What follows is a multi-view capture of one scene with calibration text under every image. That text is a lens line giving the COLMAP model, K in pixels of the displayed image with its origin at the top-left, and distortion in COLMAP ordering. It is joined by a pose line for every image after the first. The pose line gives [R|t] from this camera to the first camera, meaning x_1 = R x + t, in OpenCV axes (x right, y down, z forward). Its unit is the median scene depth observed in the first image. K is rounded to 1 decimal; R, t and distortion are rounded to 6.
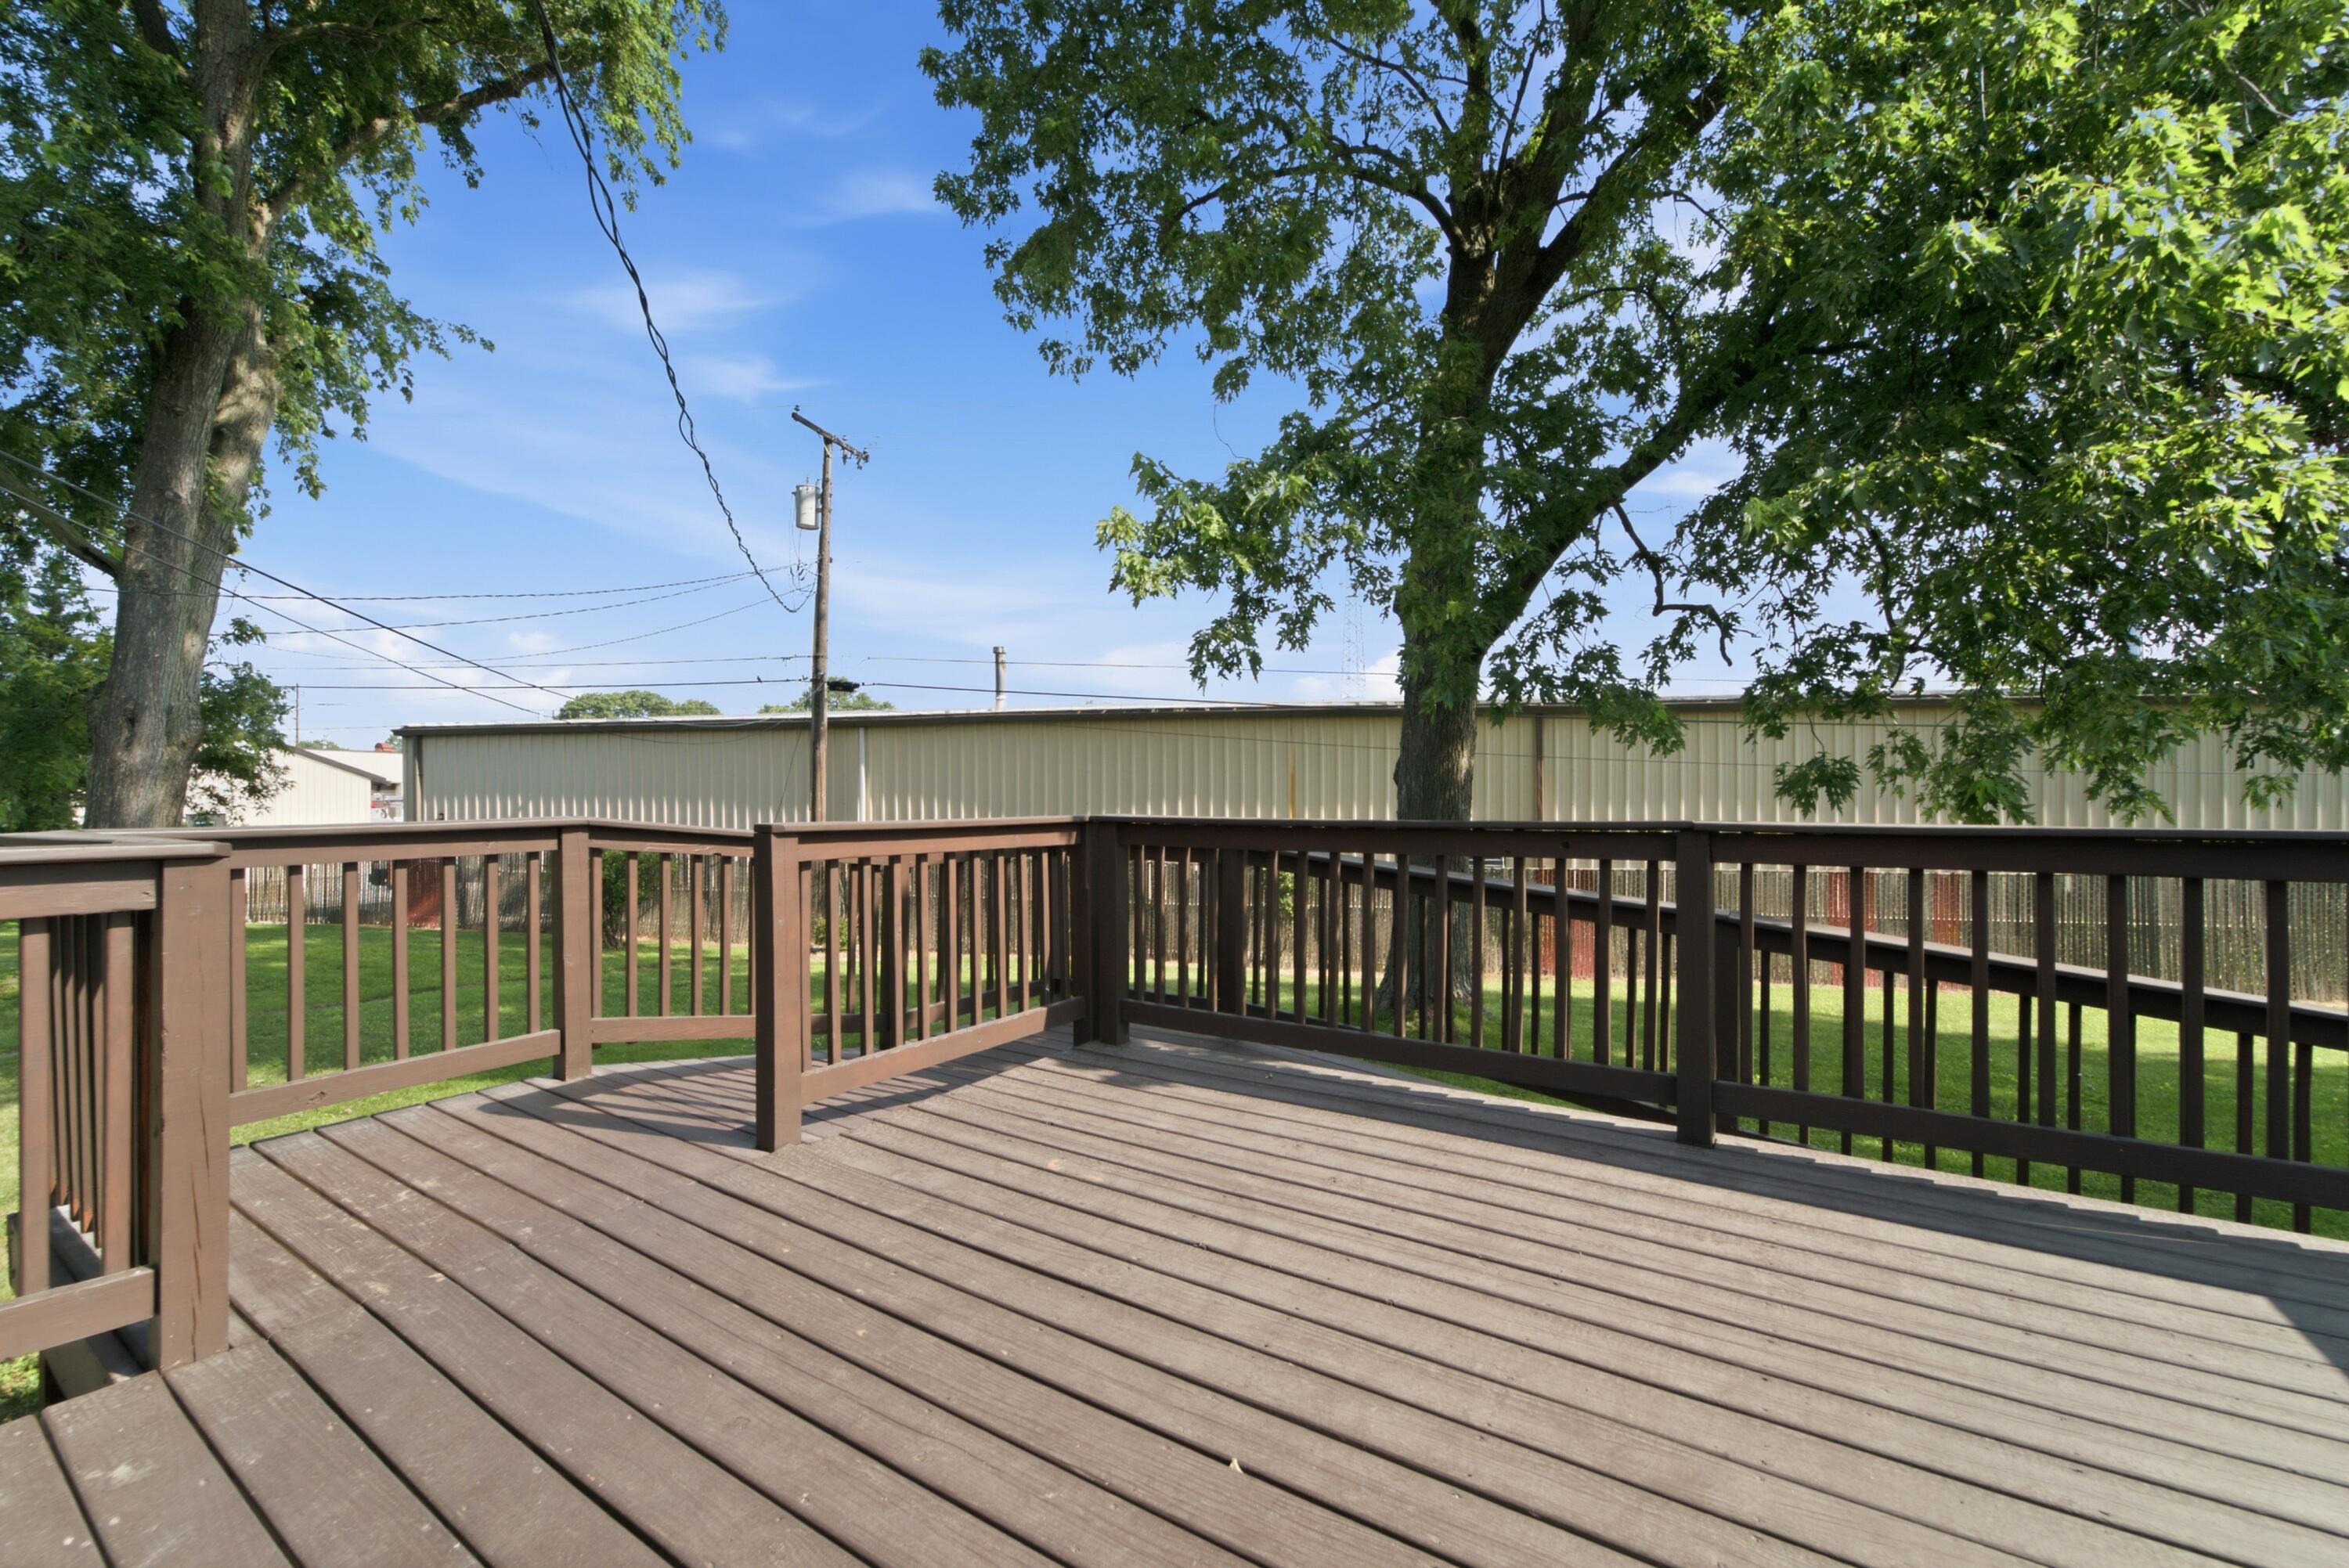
lens RADIAL K [[961.6, 0, 1174.5], [0, 961.6, 784.0], [0, 0, 1]] dist [-0.000160, -0.000067]
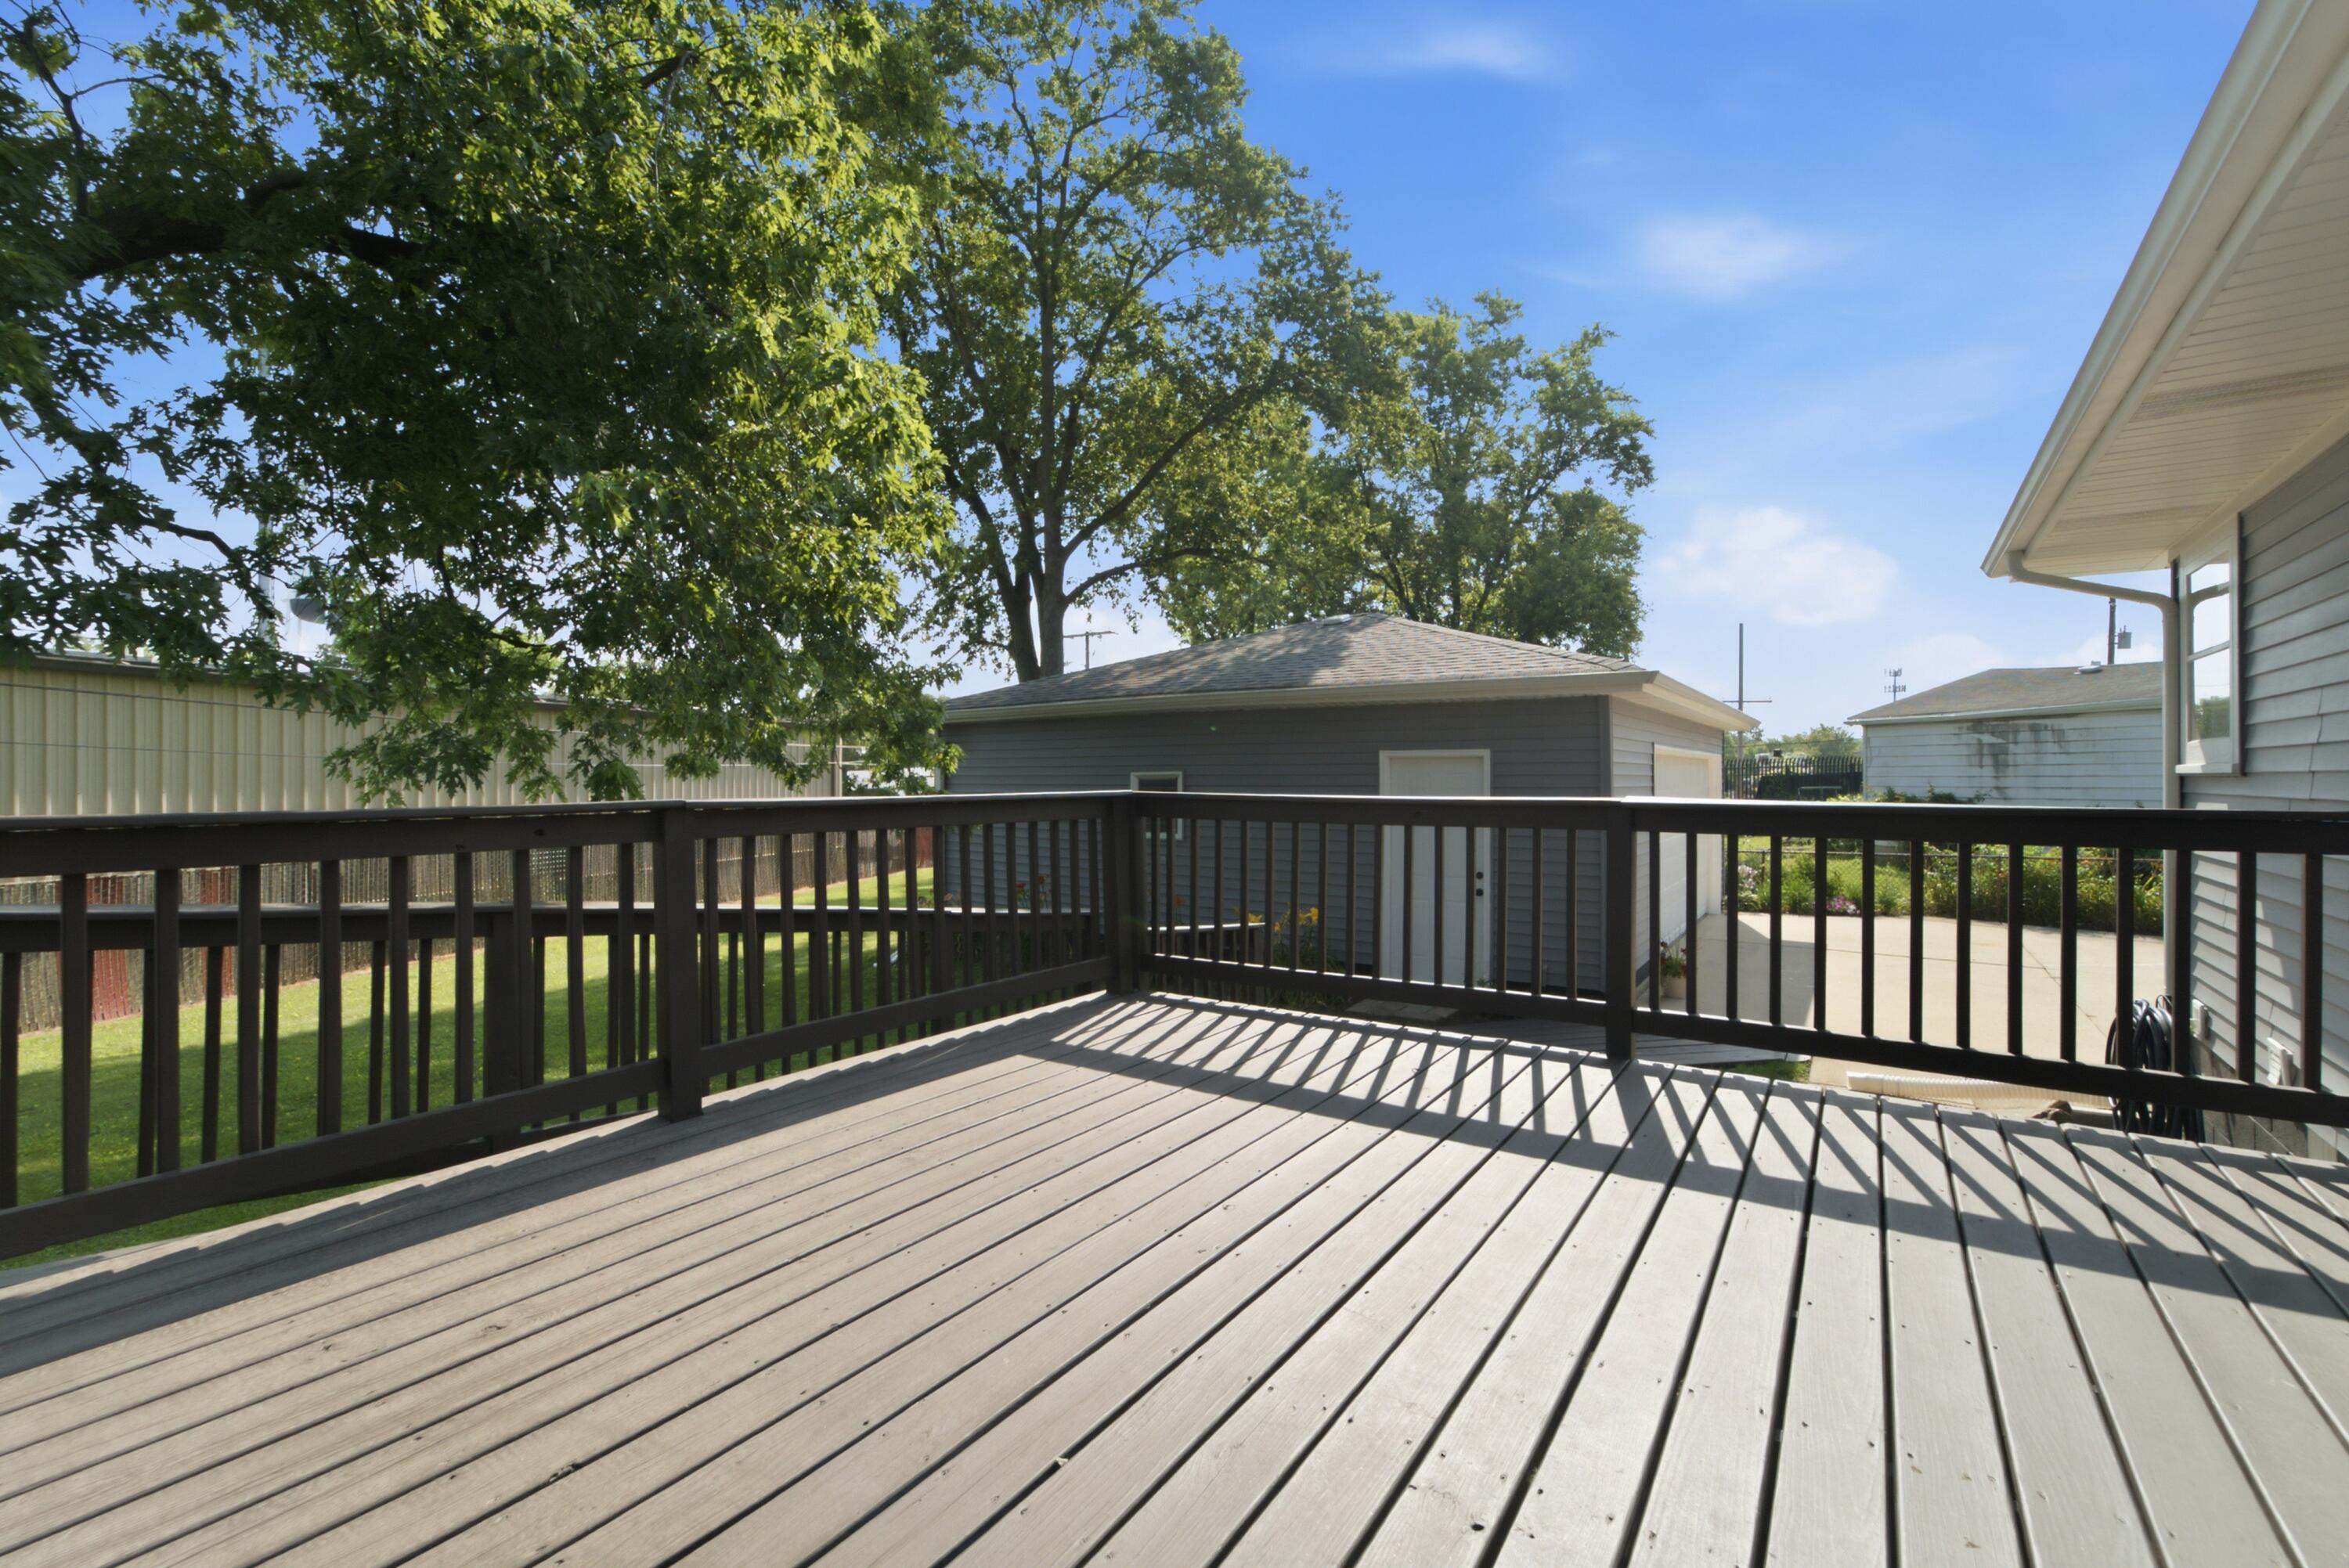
lens RADIAL K [[988.9, 0, 1174.5], [0, 988.9, 784.0], [0, 0, 1]] dist [-0.000419, -0.000062]
pose [[0.027993, -0.004396, 0.999598, -0.476805], [-0.010122, 0.999938, 0.004681, 0.011516], [-0.999557, -0.010249, 0.027947, 0.447393]]
